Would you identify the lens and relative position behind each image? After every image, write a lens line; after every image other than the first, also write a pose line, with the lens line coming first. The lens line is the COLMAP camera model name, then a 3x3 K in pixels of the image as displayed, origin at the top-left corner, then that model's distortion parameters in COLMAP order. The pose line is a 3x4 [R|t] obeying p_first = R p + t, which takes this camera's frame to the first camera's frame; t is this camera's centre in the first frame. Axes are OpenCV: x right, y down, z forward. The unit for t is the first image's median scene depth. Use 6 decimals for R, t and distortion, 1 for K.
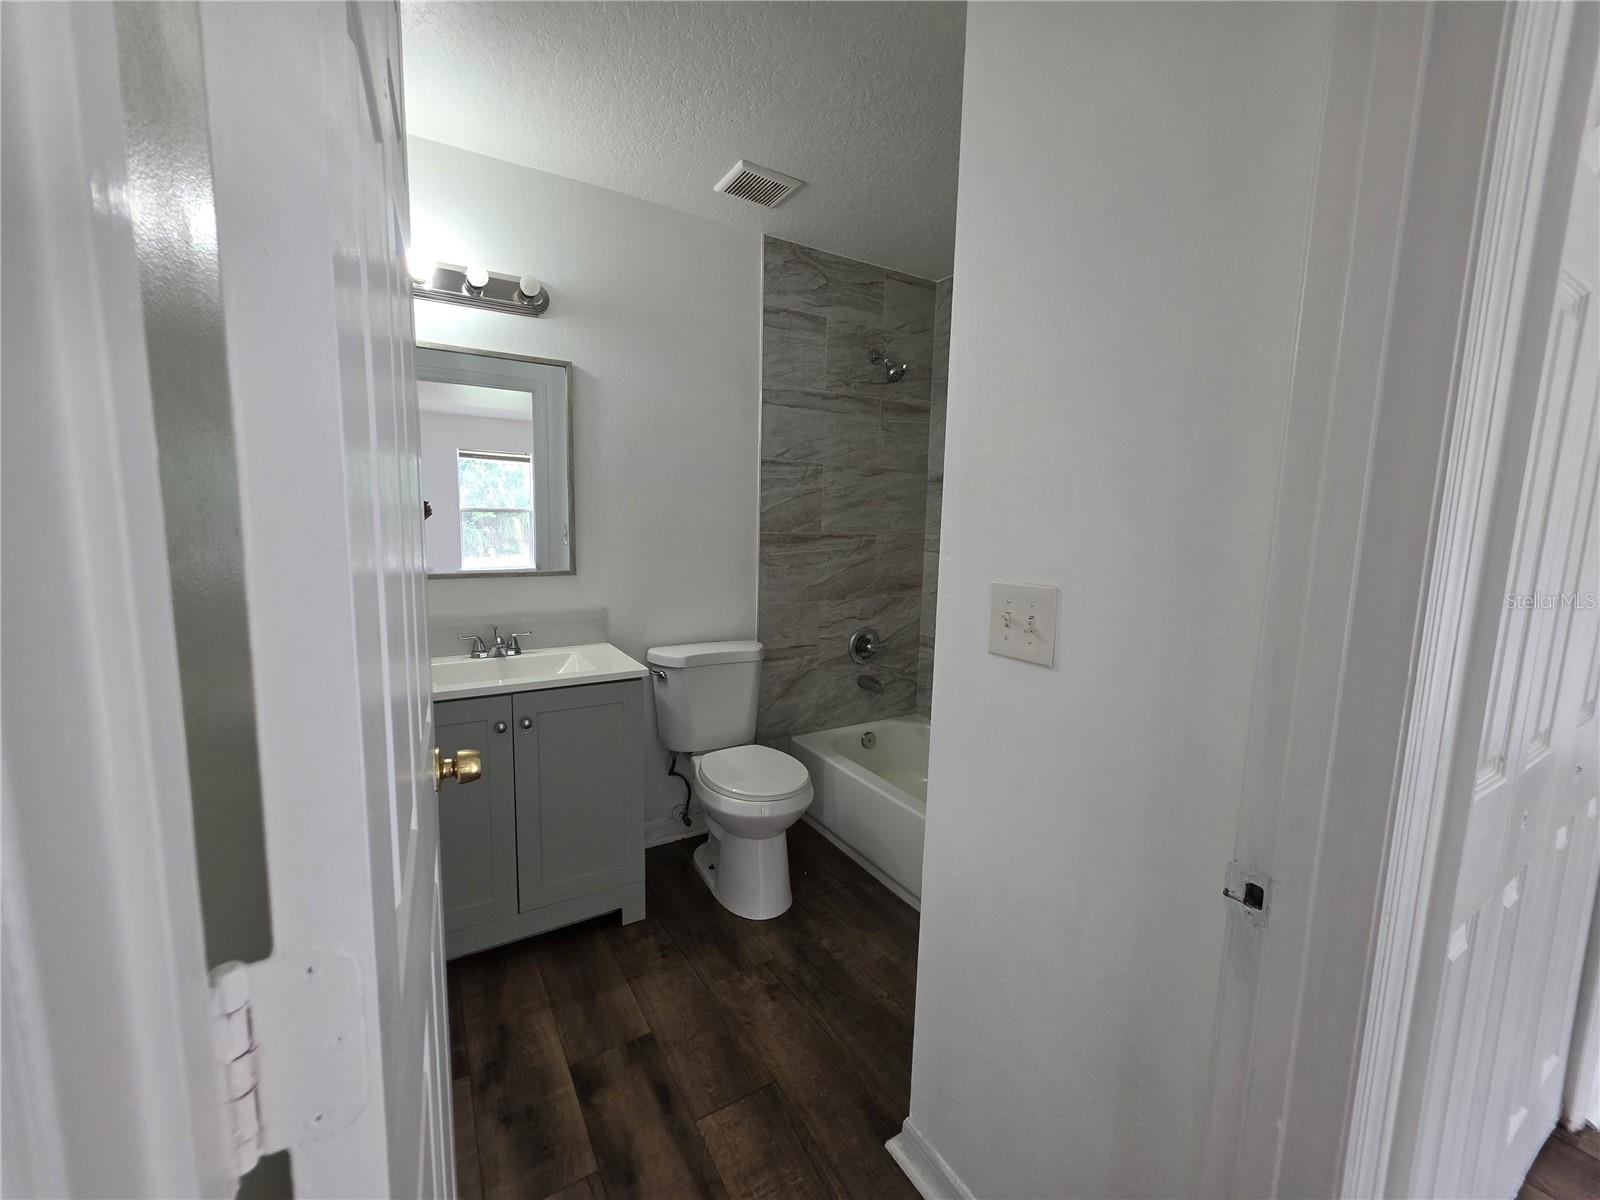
lens RADIAL K [[642.9, 0, 802.0], [0, 642.9, 601.4], [0, 0, 1]] dist [0.000390, -0.000467]
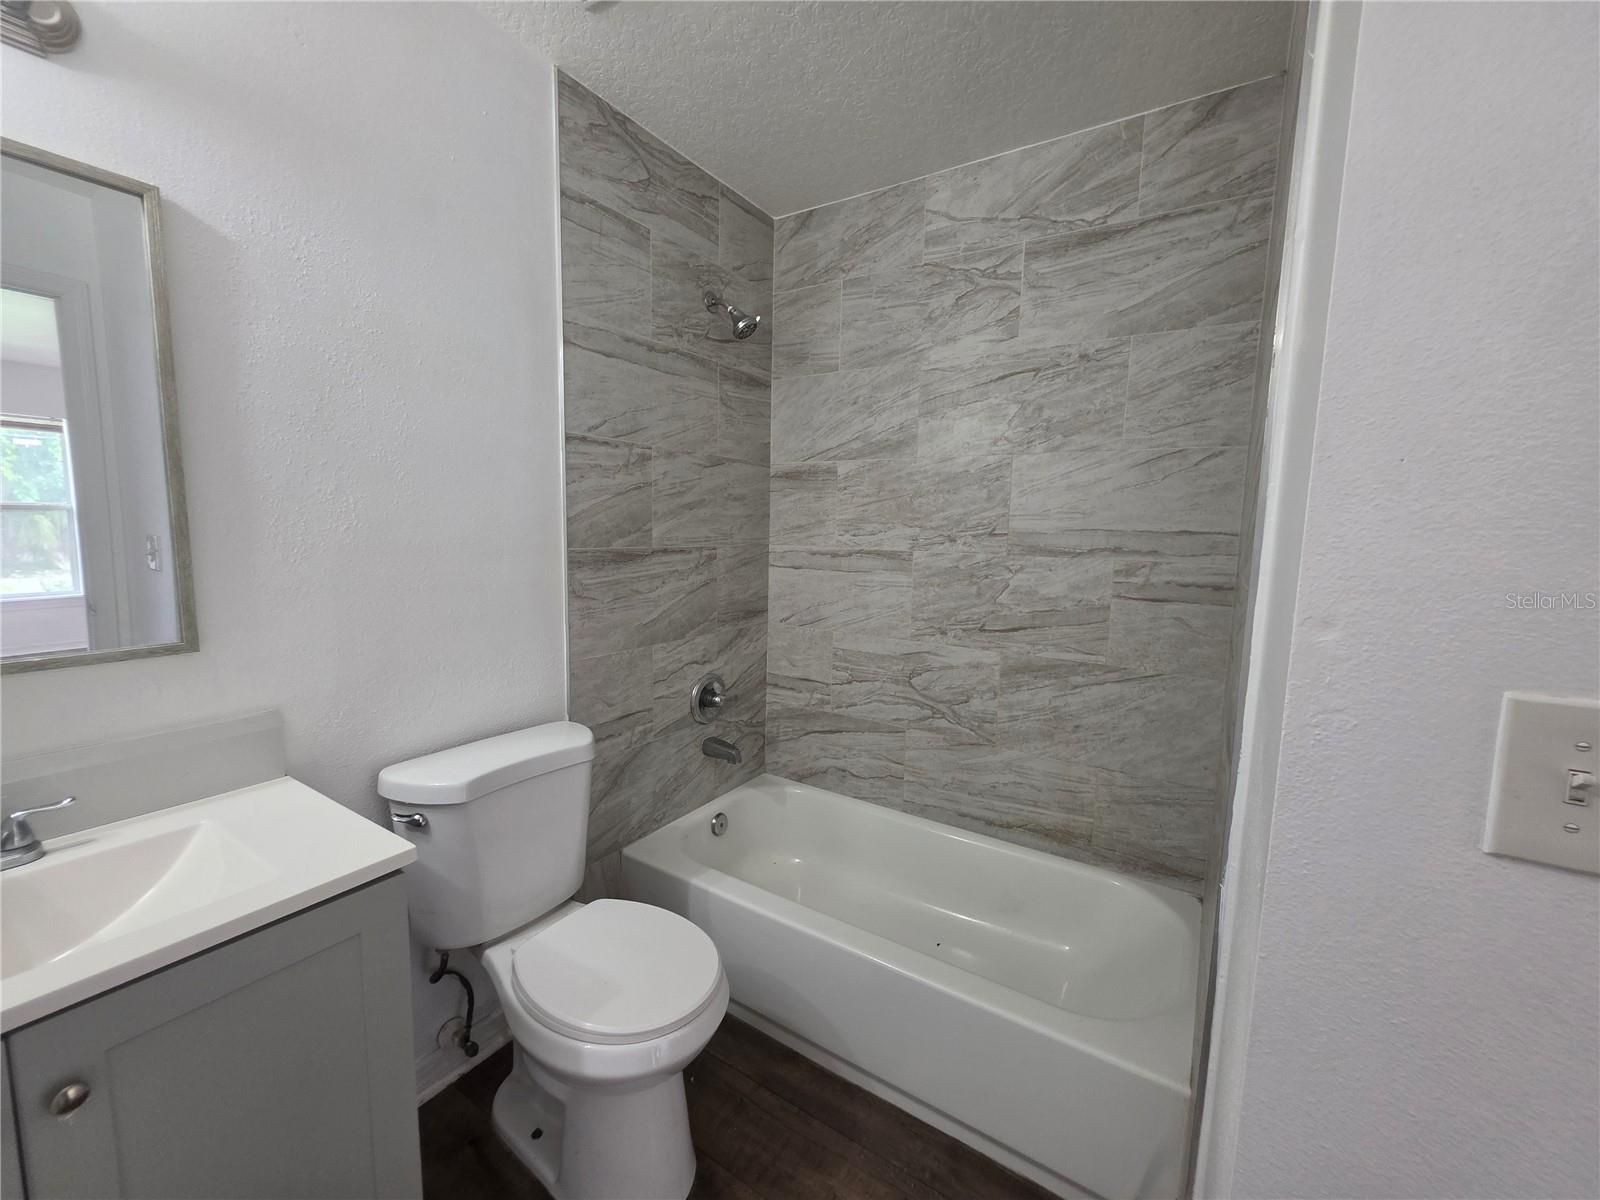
lens RADIAL K [[642.9, 0, 801.8], [0, 642.9, 600.2], [0, 0, 1]] dist [0.000390, -0.000467]
pose [[0.901417, -0.053507, 0.429632, -0.128983], [0.053905, 0.998483, 0.011253, -0.050403], [-0.429582, 0.013015, 0.902934, 0.322190]]
